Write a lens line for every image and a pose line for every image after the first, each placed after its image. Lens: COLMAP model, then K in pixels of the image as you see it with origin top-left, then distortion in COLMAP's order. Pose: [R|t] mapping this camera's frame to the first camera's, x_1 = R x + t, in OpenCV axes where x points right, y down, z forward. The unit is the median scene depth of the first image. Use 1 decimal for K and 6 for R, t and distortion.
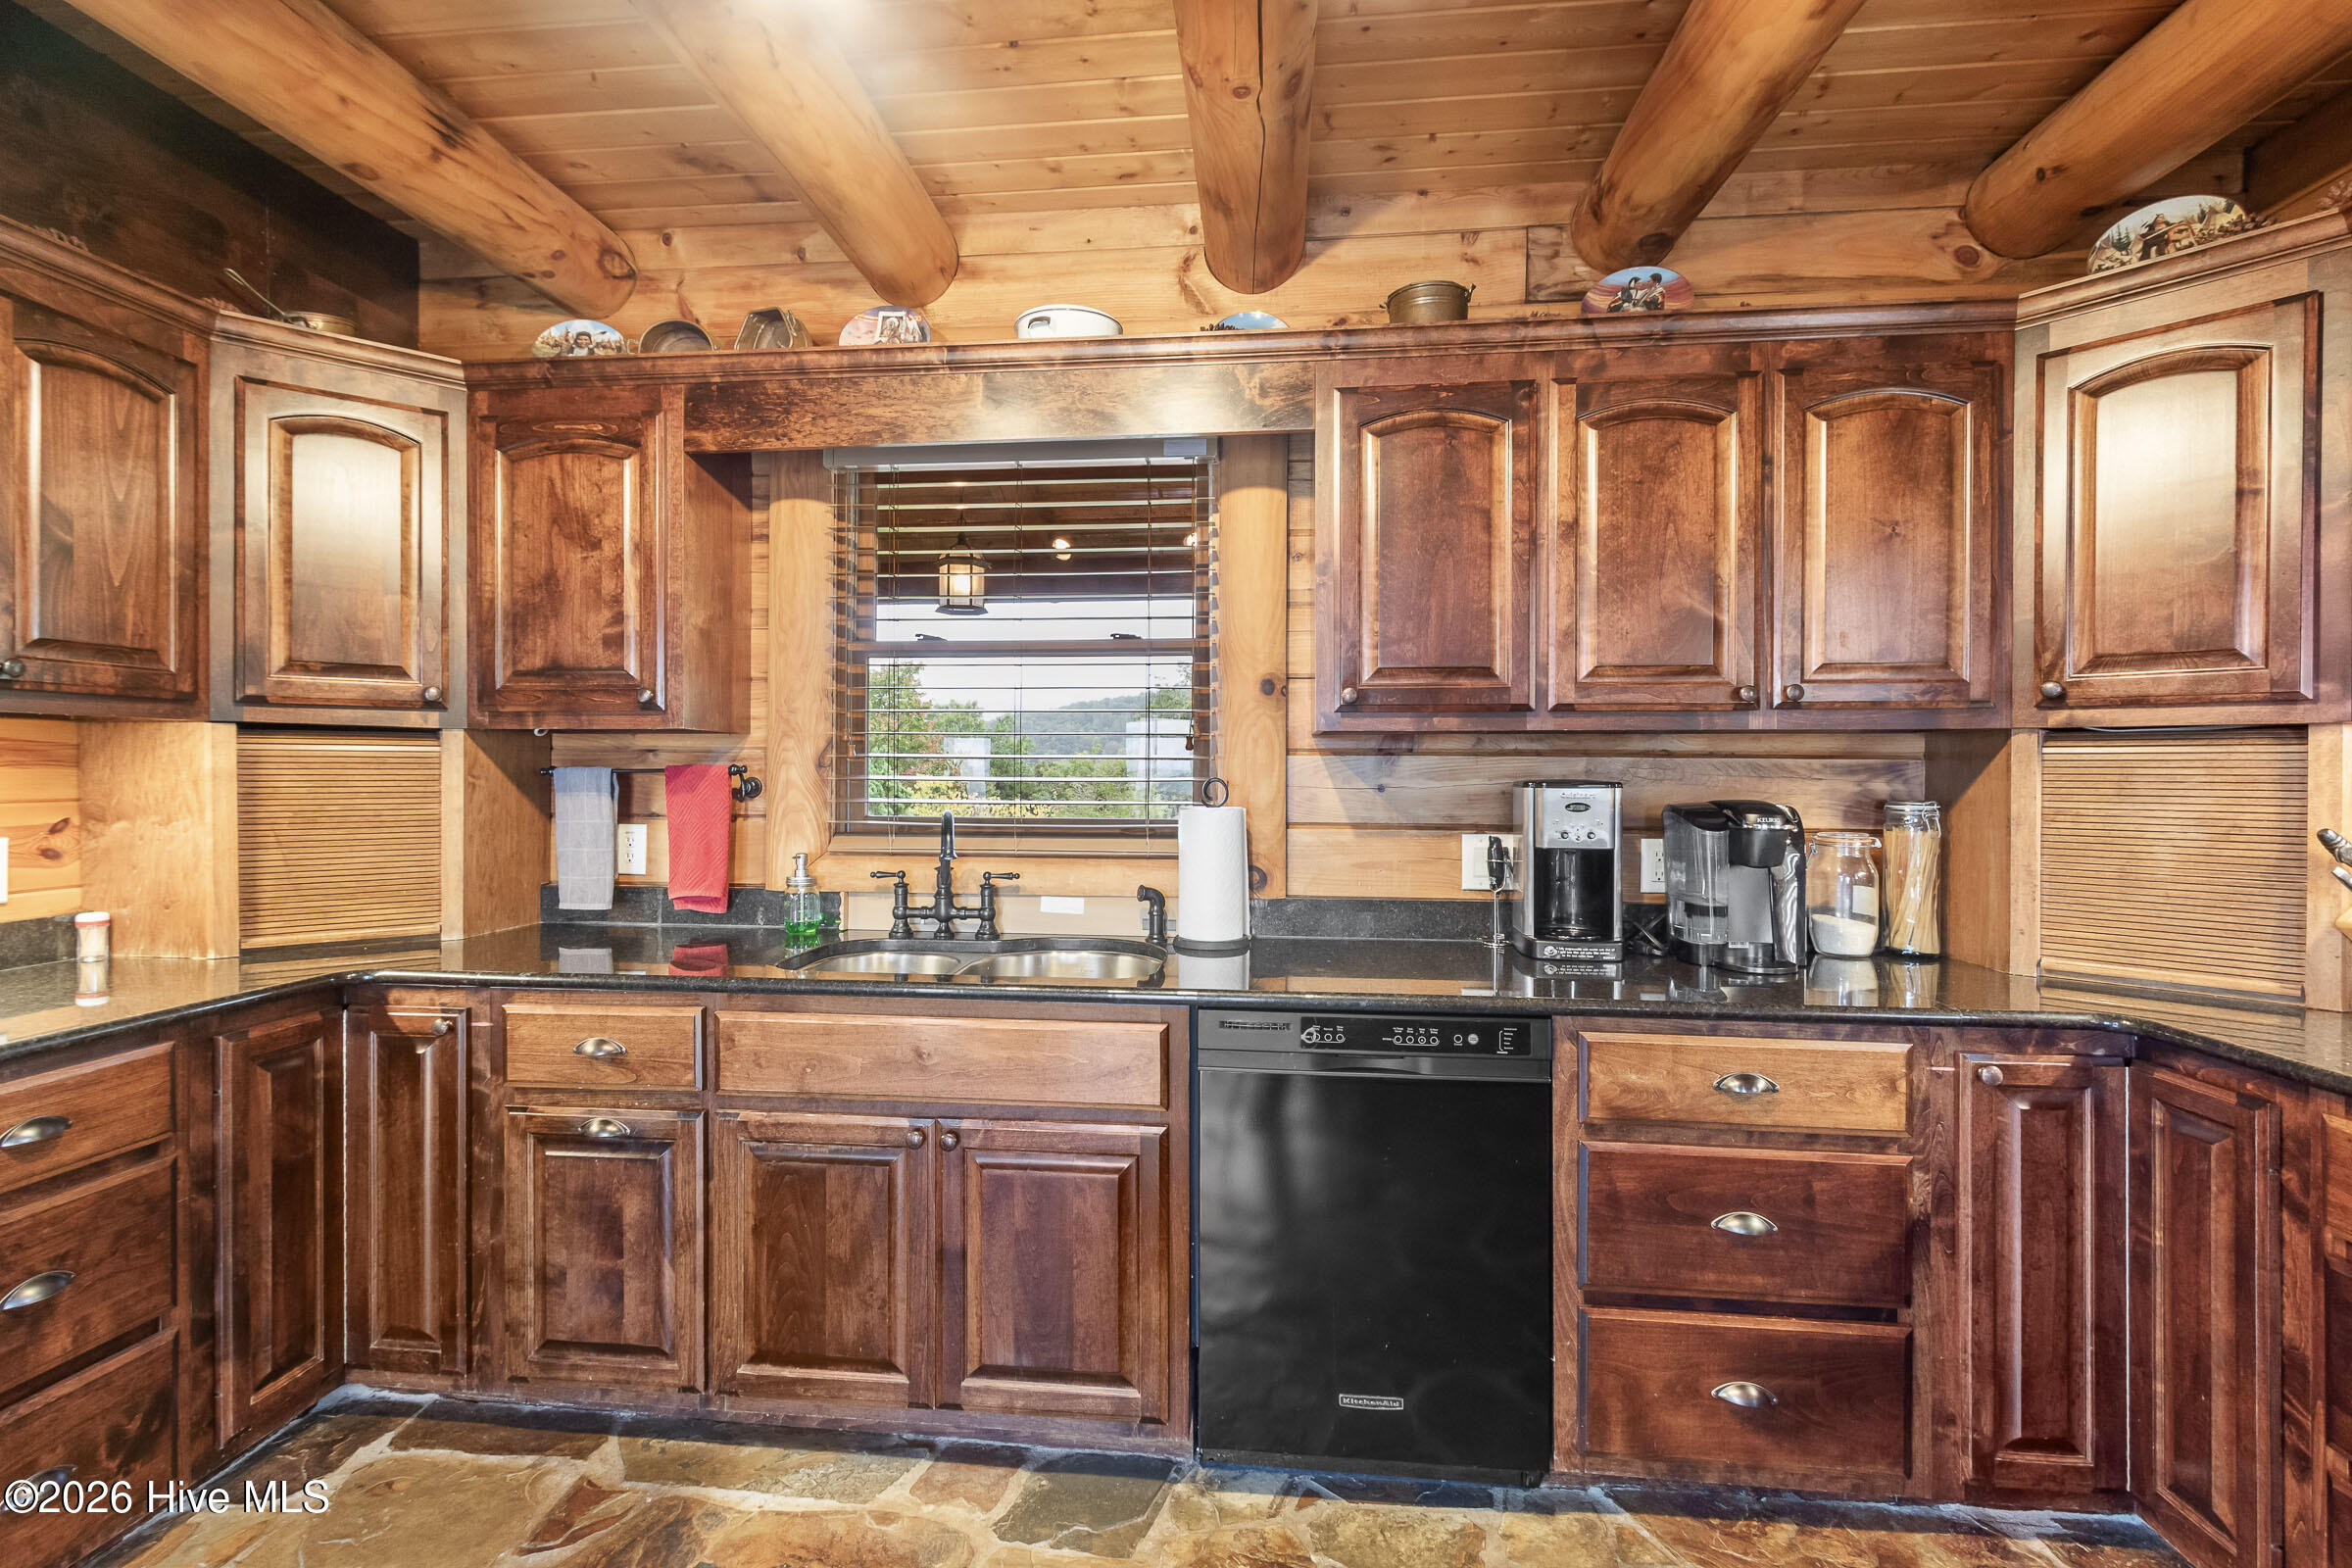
lens RADIAL K [[1112.6, 0, 1137.9], [0, 1112.6, 773.2], [0, 0, 1]] dist [0.008322, -0.003124]
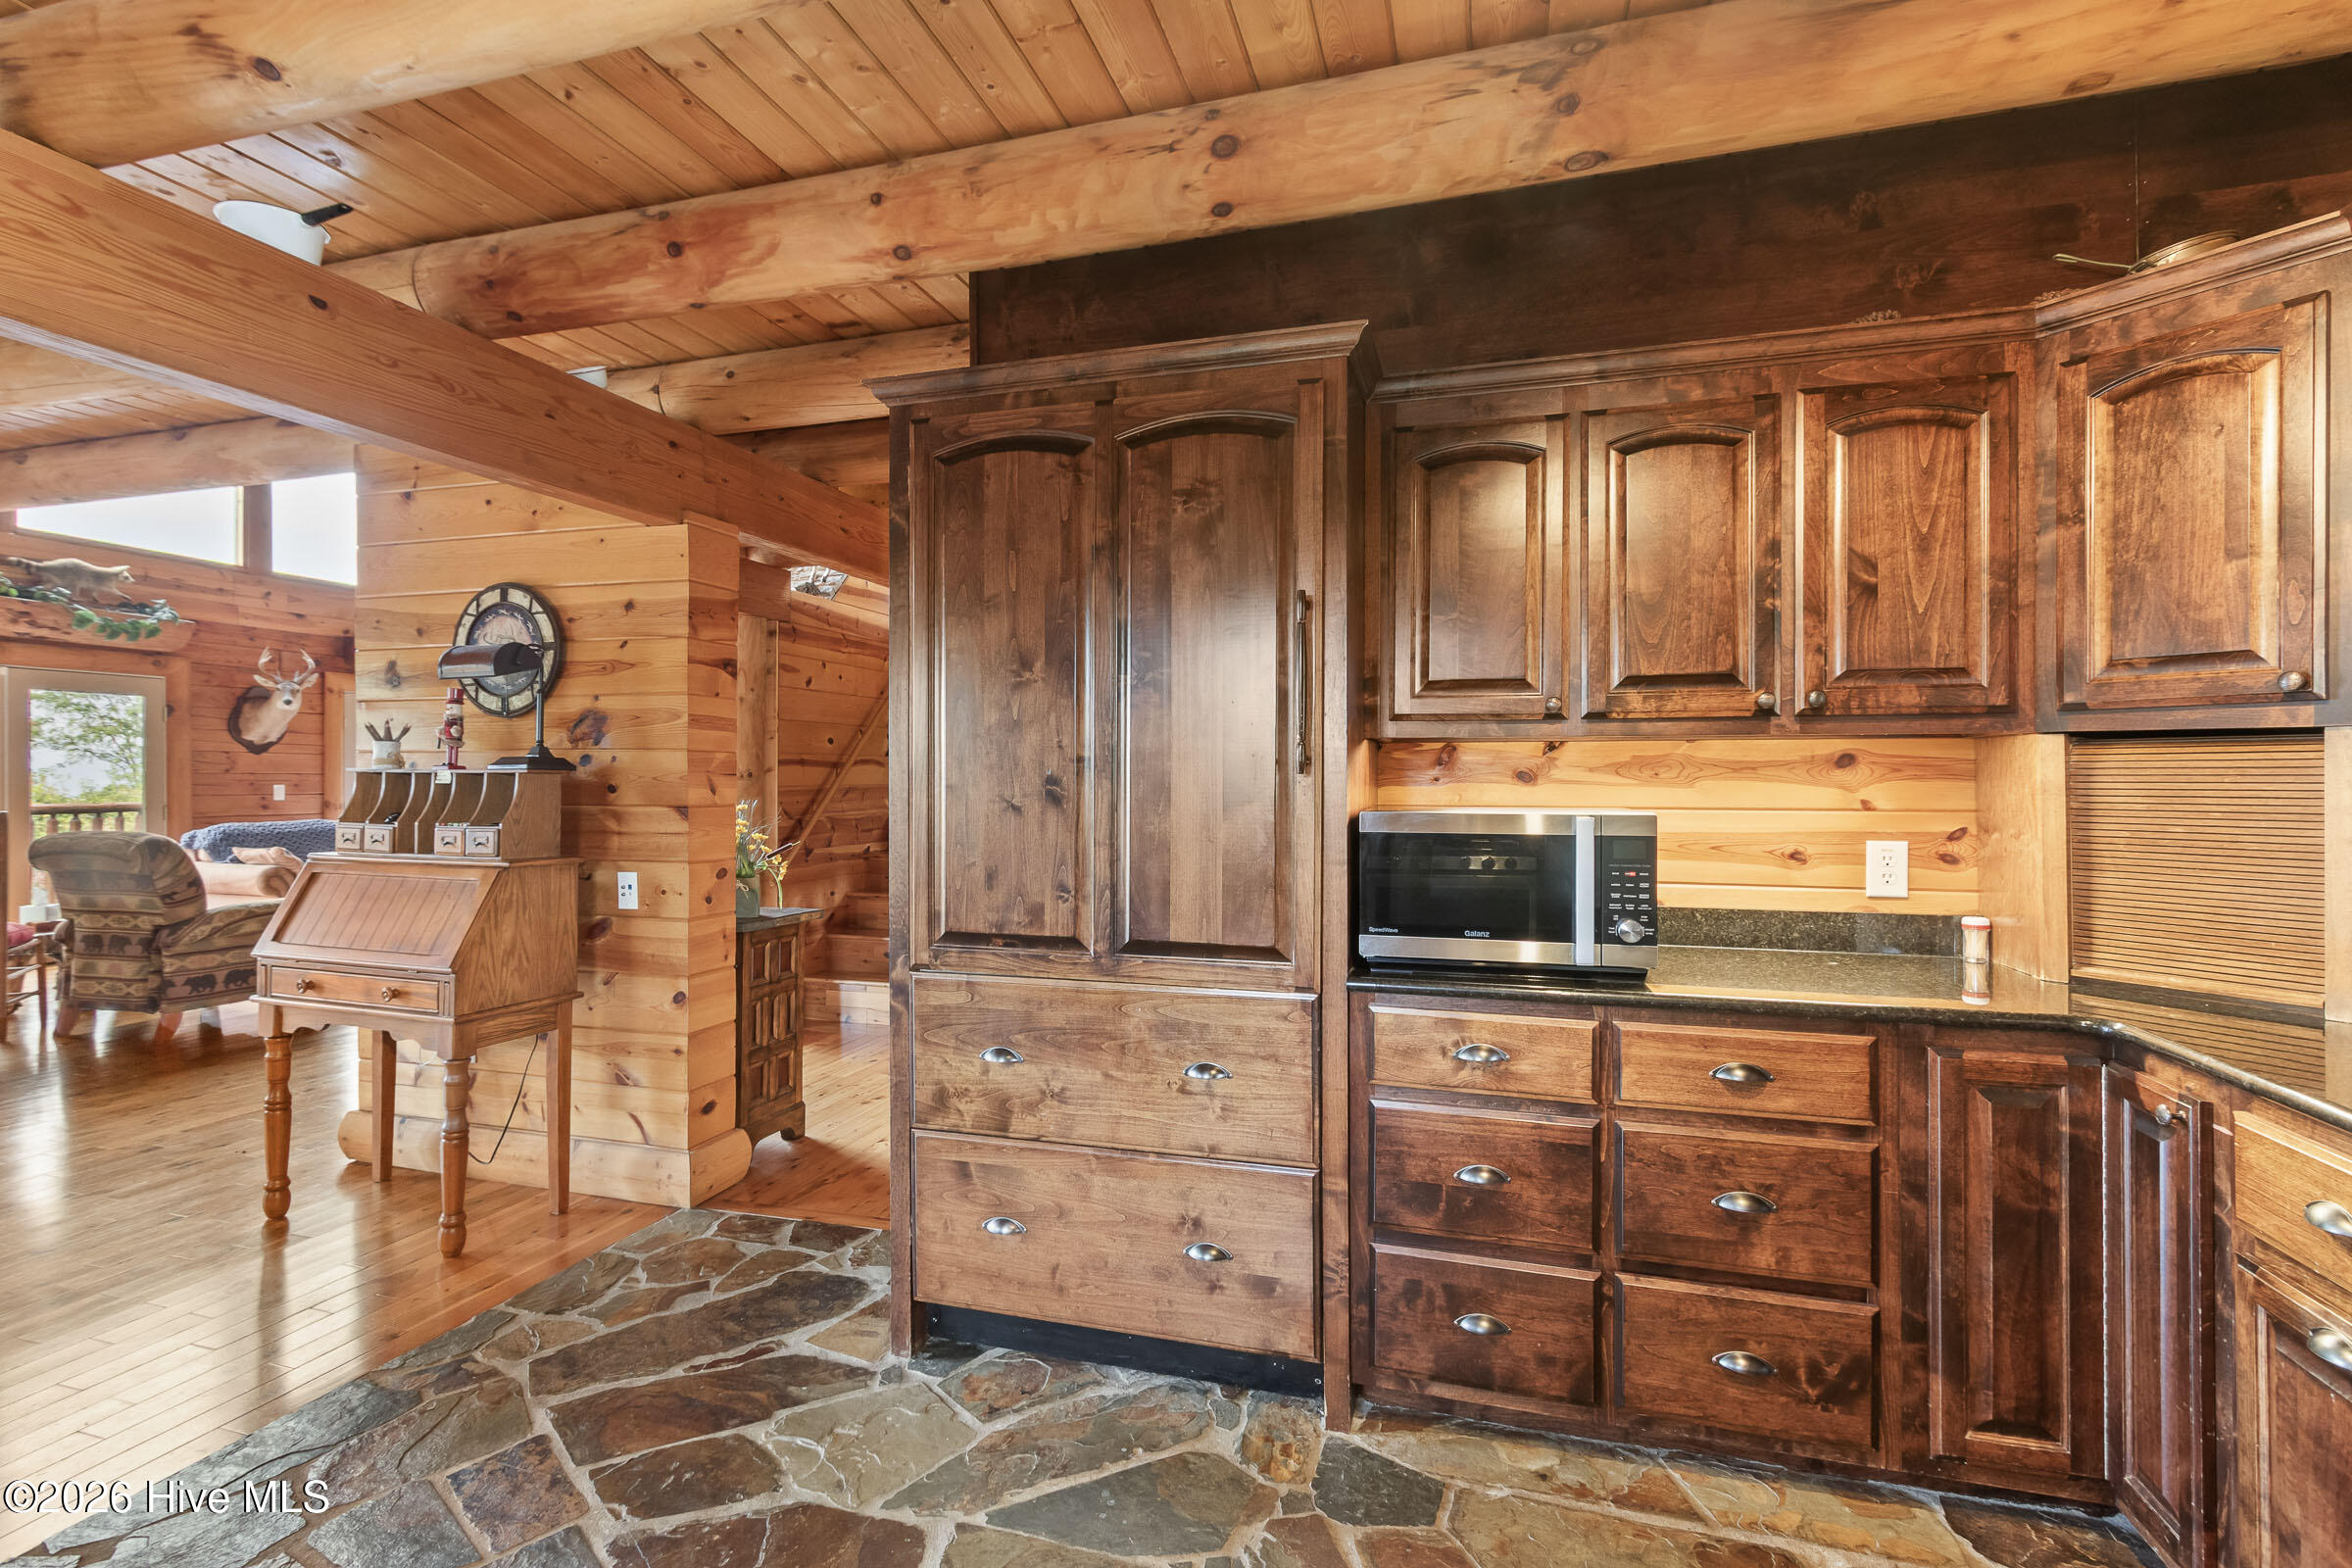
lens RADIAL K [[1112.6, 0, 1174.4], [0, 1112.6, 778.8], [0, 0, 1]] dist [0.008322, -0.003124]
pose [[-0.177096, -0.002835, -0.984190, 0.264112], [-0.006926, 0.999975, -0.001634, -0.000224], [0.984169, 0.006527, -0.177111, 0.459686]]
